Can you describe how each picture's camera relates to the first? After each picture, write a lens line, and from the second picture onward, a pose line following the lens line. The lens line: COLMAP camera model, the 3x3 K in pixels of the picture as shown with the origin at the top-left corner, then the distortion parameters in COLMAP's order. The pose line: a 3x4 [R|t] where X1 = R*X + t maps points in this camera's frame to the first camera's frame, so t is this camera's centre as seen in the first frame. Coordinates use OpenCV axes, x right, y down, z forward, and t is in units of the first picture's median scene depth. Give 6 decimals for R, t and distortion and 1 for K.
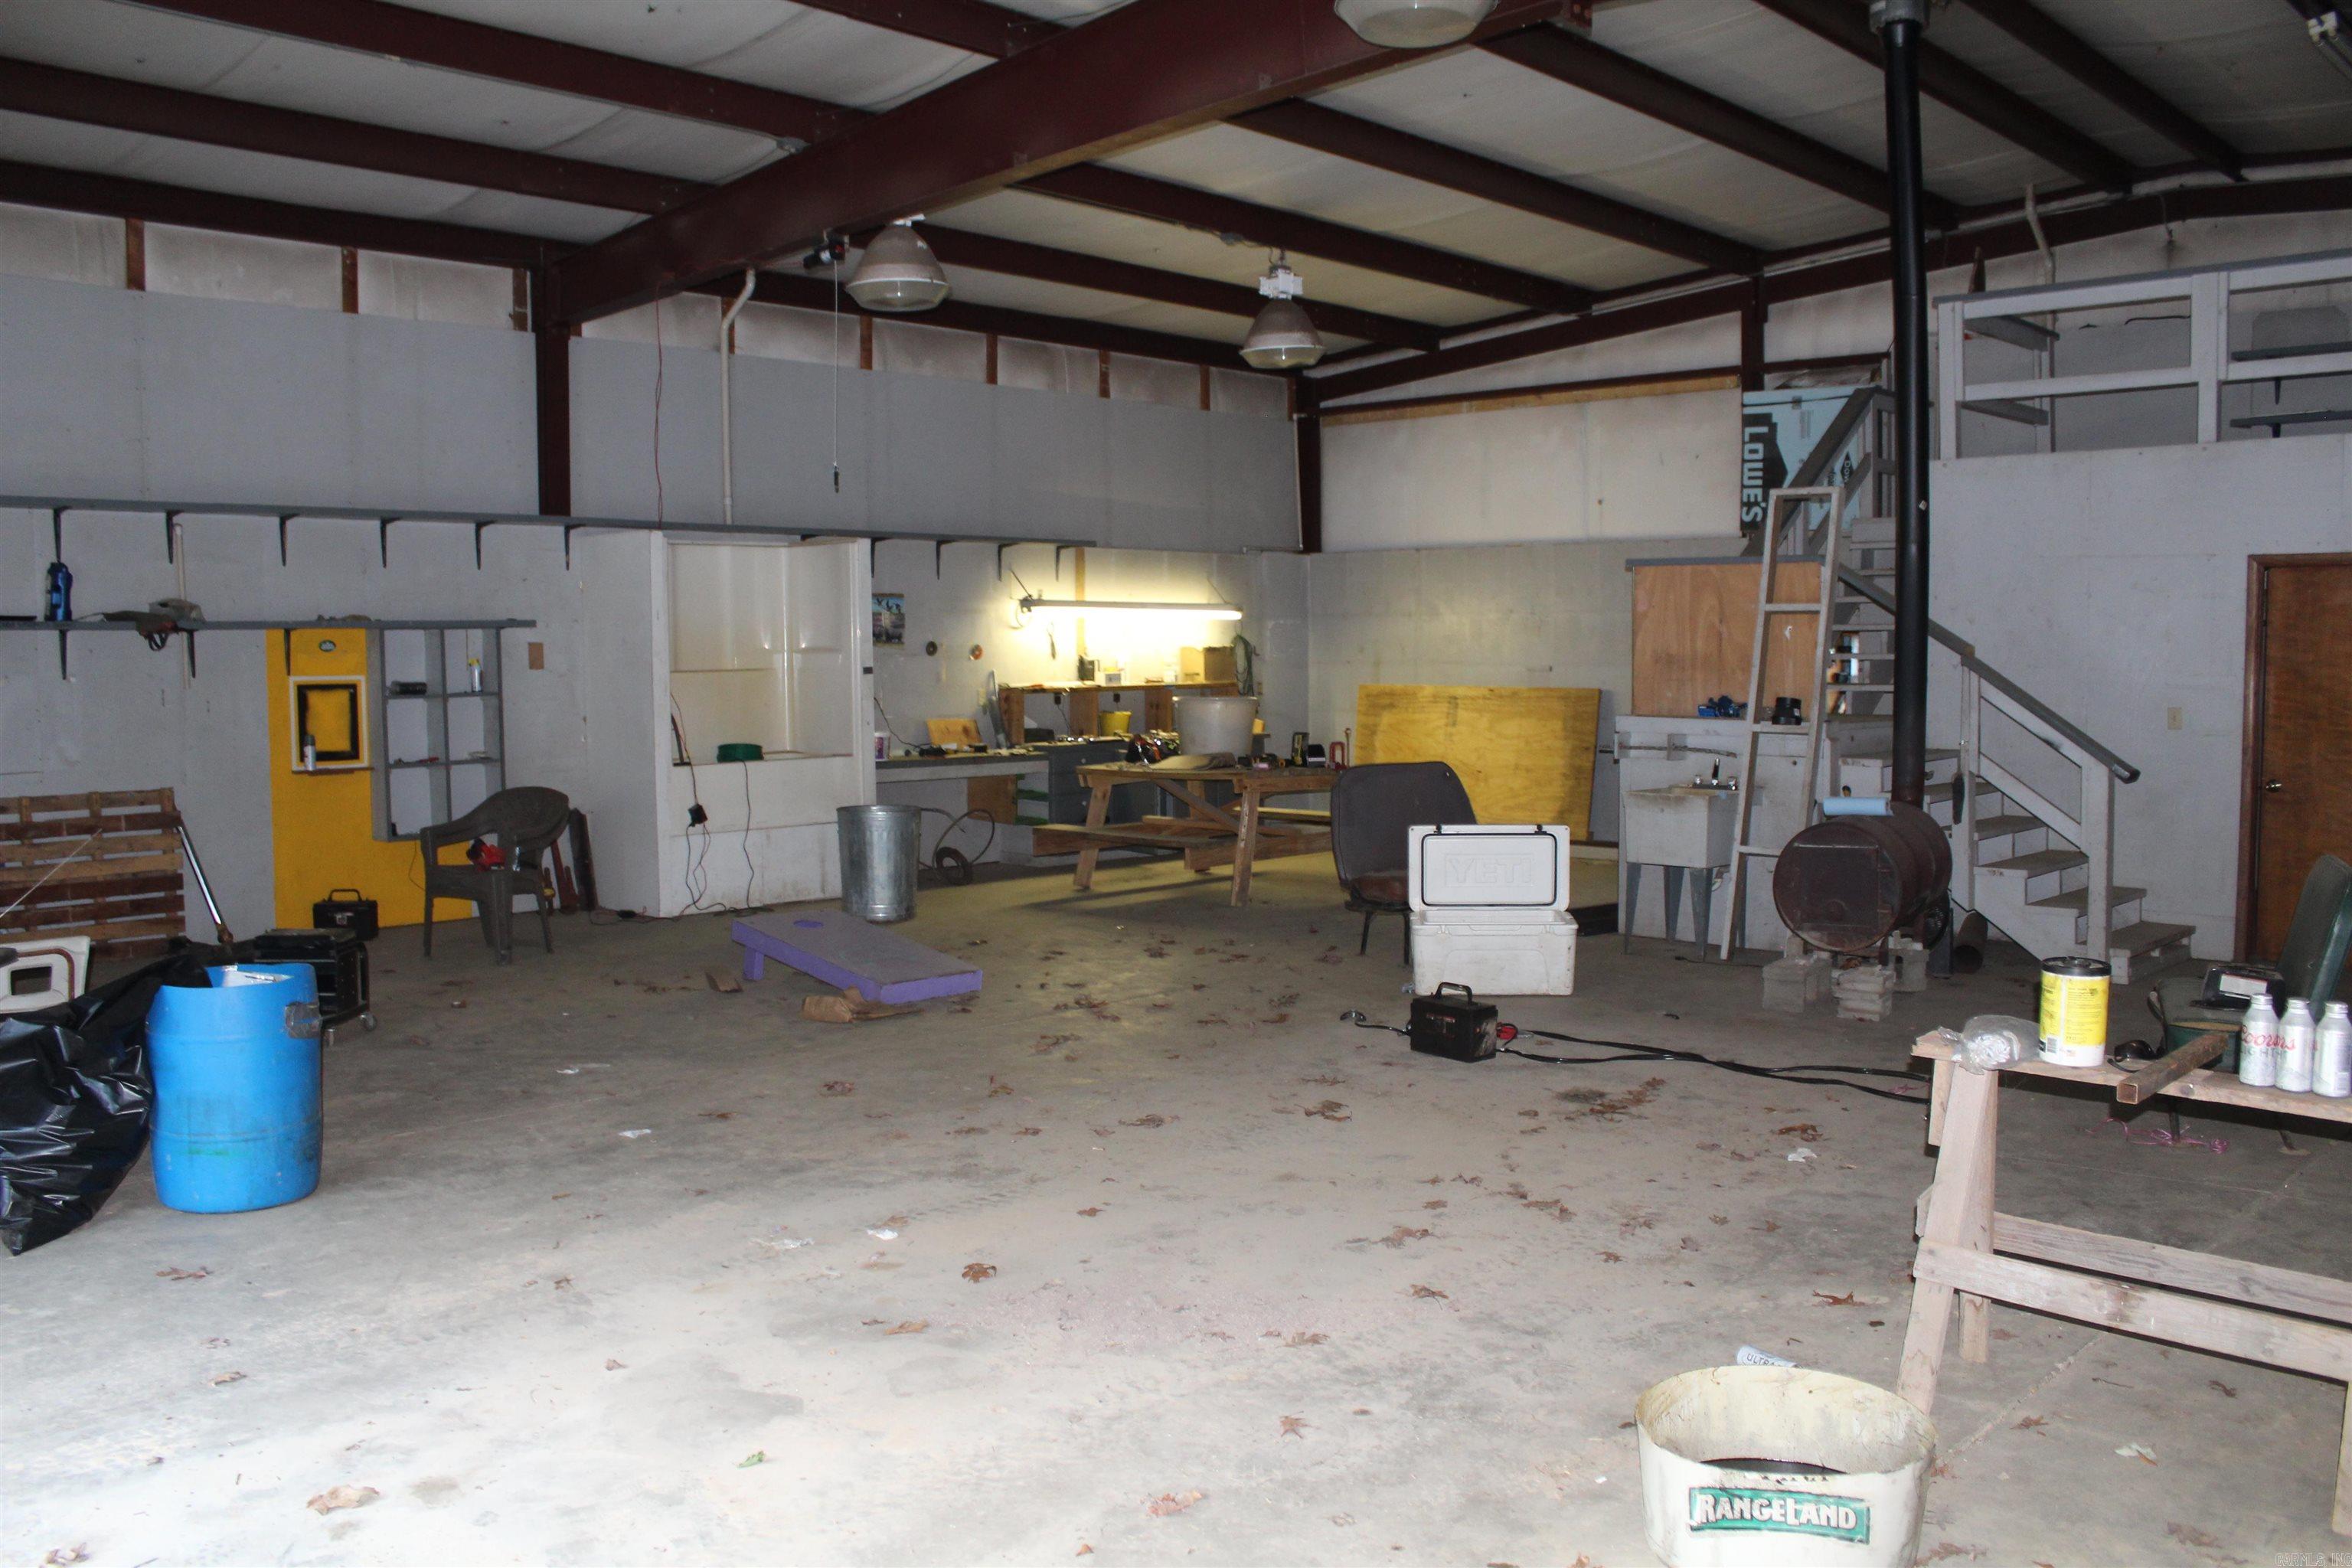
lens RADIAL K [[1963.4, 0, 1164.9], [0, 1963.4, 775.4], [0, 0, 1]] dist [-0.167995, 0.153340]
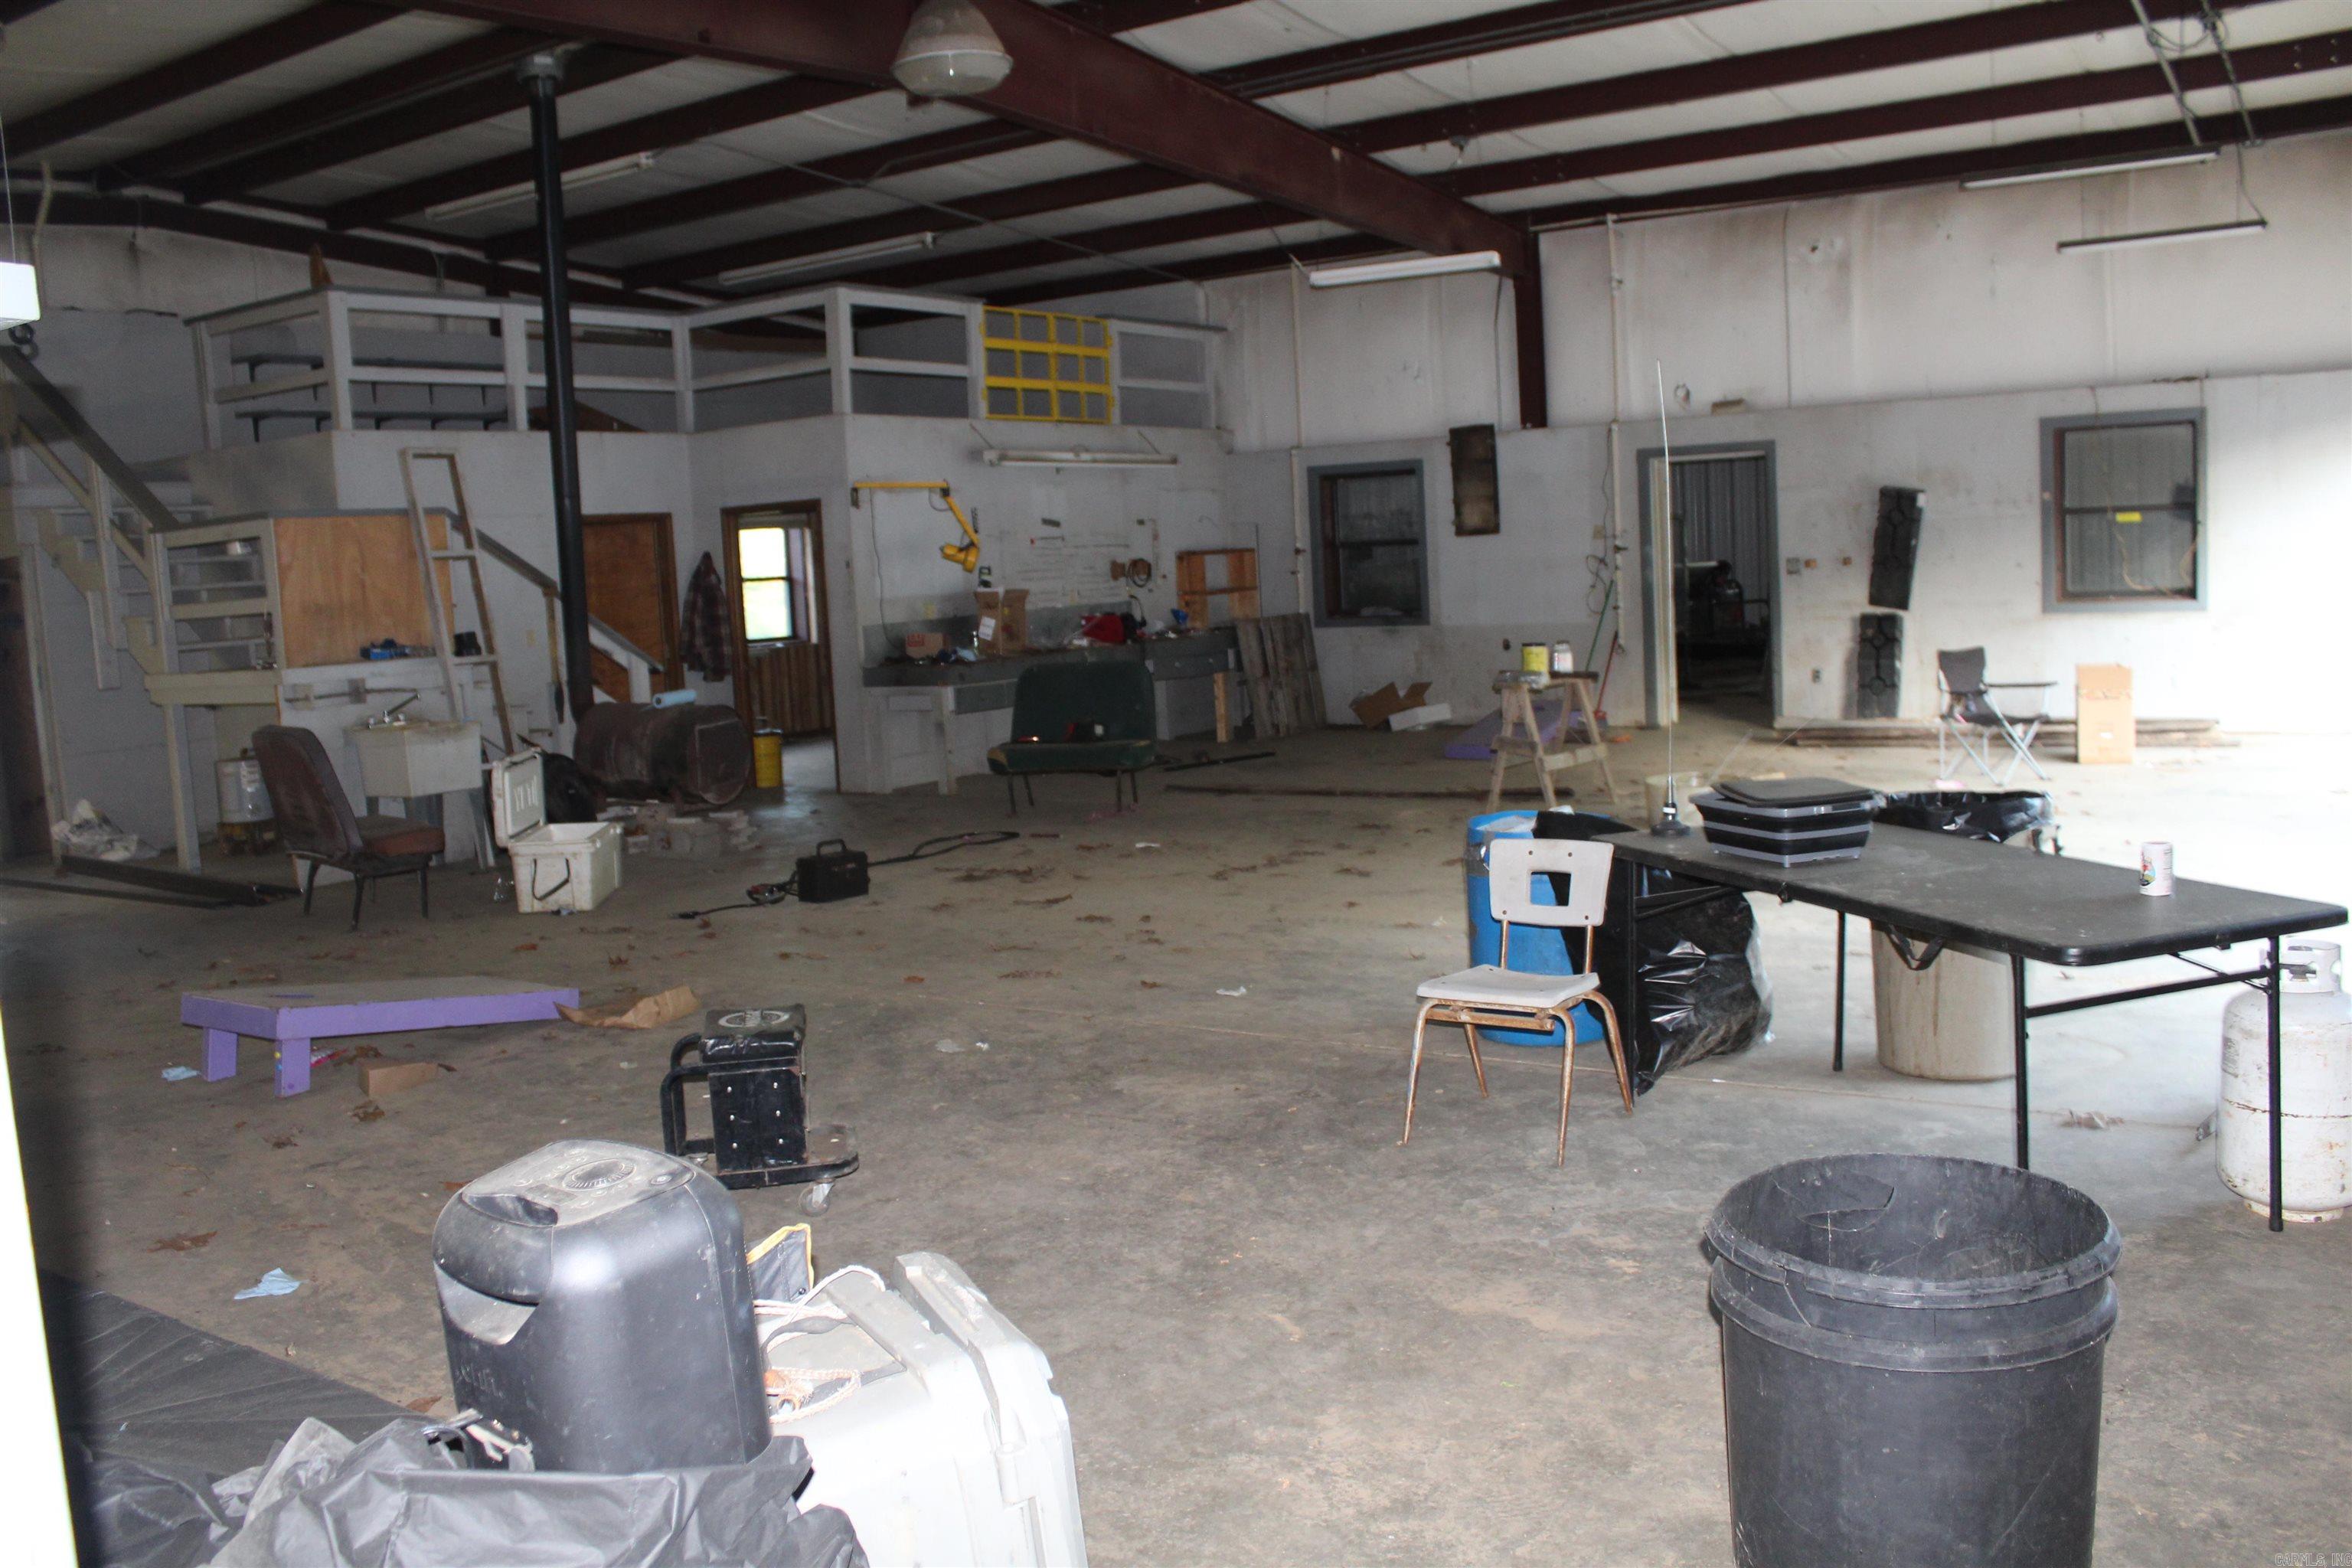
lens RADIAL K [[1963.4, 0, 1164.9], [0, 1963.4, 775.4], [0, 0, 1]] dist [-0.167995, 0.153340]
pose [[-0.180319, -0.095742, 0.978937, -0.824656], [0.122782, 0.985276, 0.118979, -0.039411], [-0.975915, 0.141650, -0.165908, 0.762717]]
